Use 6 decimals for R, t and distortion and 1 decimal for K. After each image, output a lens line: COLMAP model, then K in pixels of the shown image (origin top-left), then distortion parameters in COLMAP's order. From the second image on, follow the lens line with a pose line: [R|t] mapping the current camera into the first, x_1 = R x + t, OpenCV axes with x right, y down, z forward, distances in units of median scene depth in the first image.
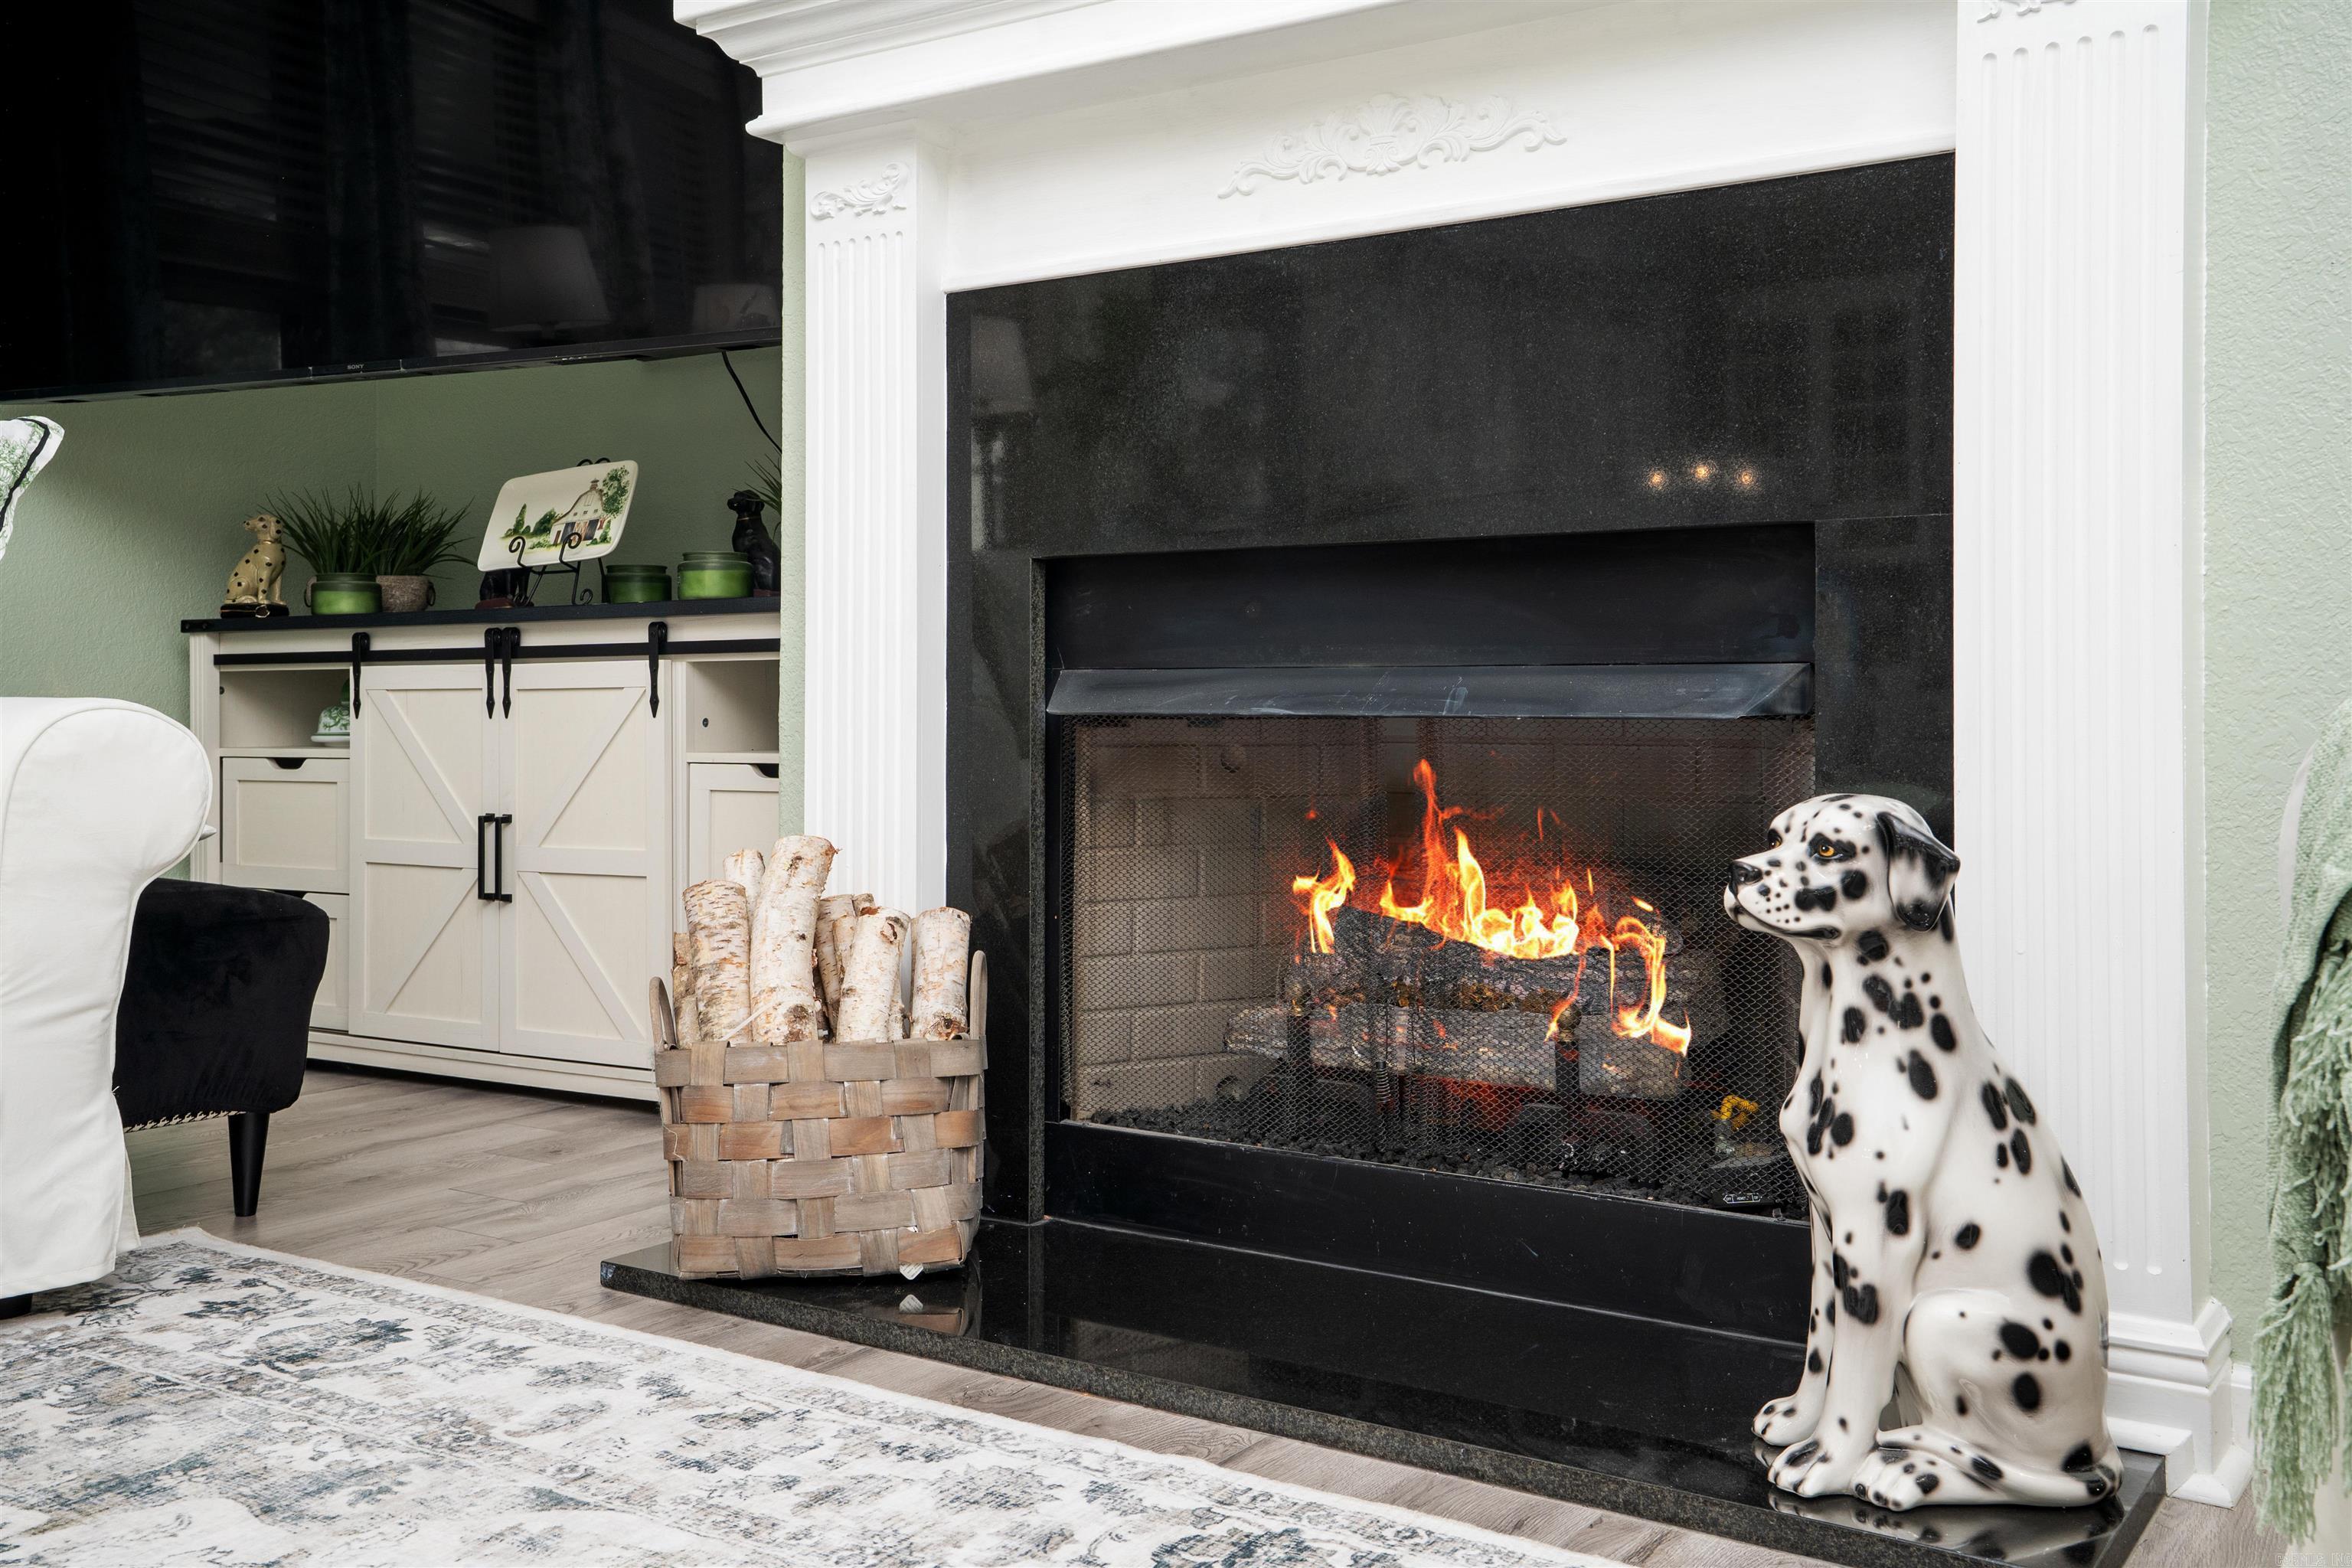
lens RADIAL K [[2159.7, 0, 1173.1], [0, 2159.7, 706.5], [0, 0, 1]] dist [0.078133, 0.001313]
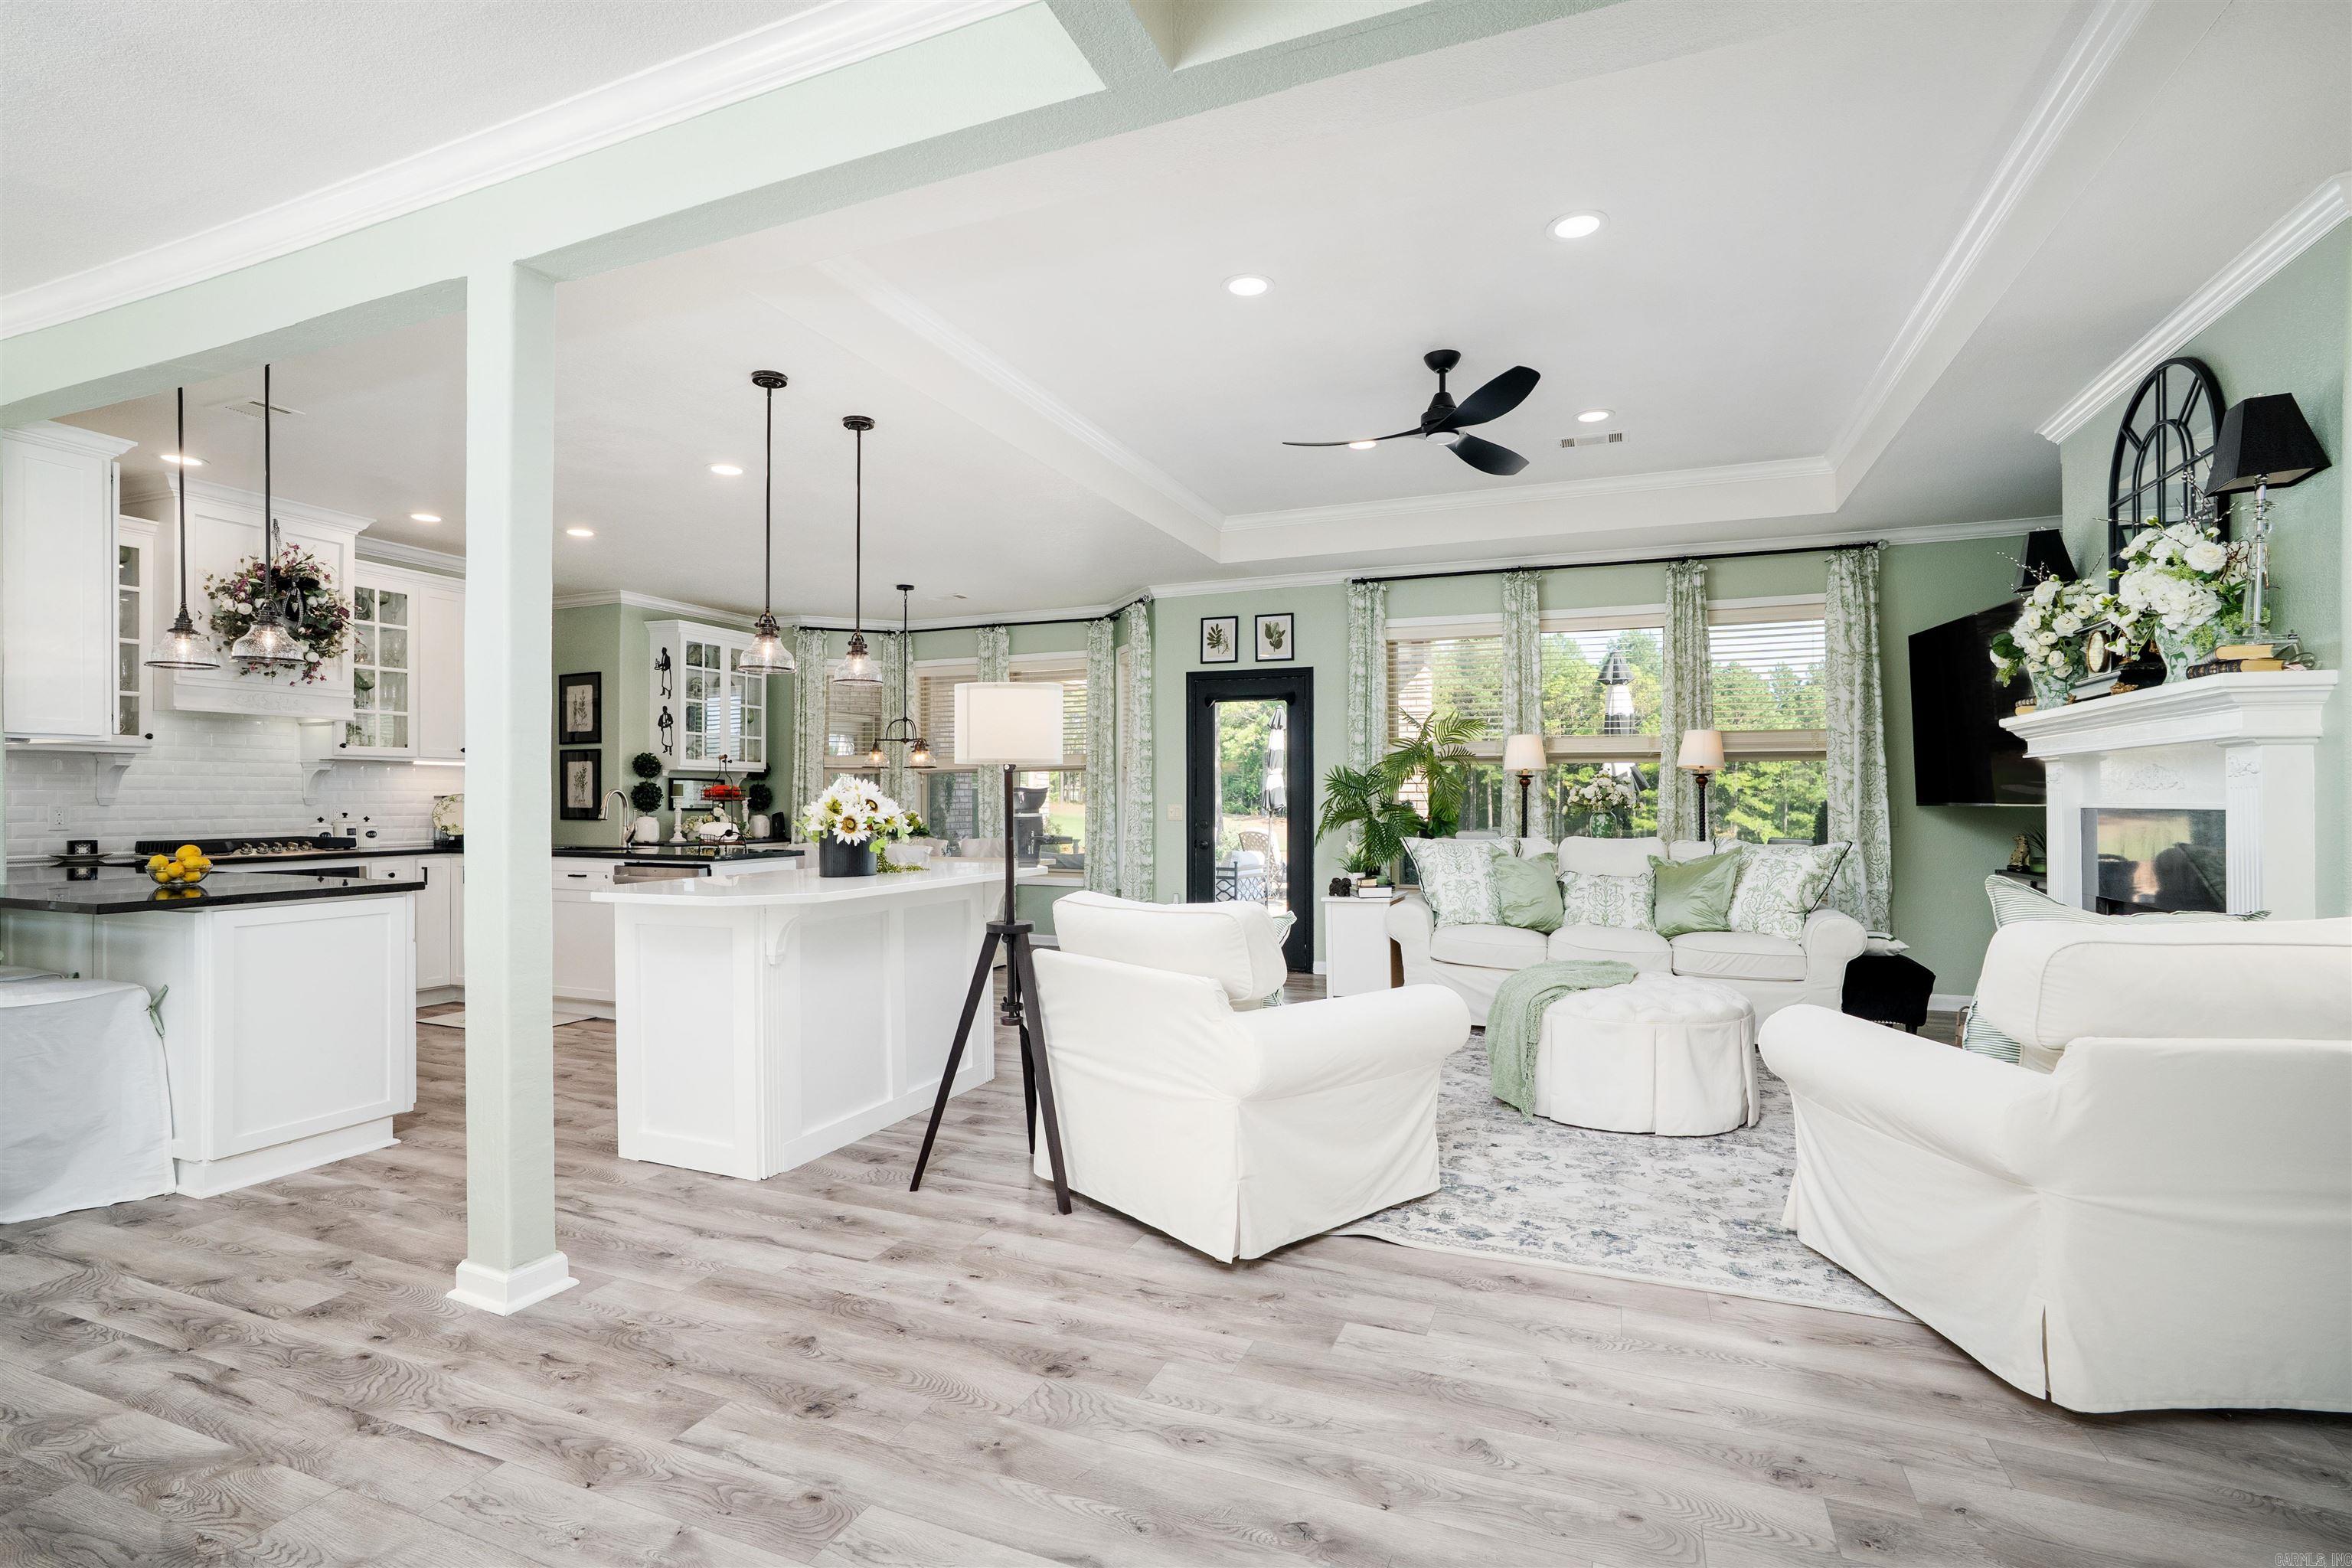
lens RADIAL K [[1083.2, 0, 1170.7], [0, 1083.2, 795.8], [0, 0, 1]] dist [-0.057892, 0.031345]
pose [[0.196282, -0.005207, -0.980534, 1.303045], [-0.002847, 0.999979, -0.005880, -0.224712], [0.980543, 0.003946, 0.196263, -0.686638]]
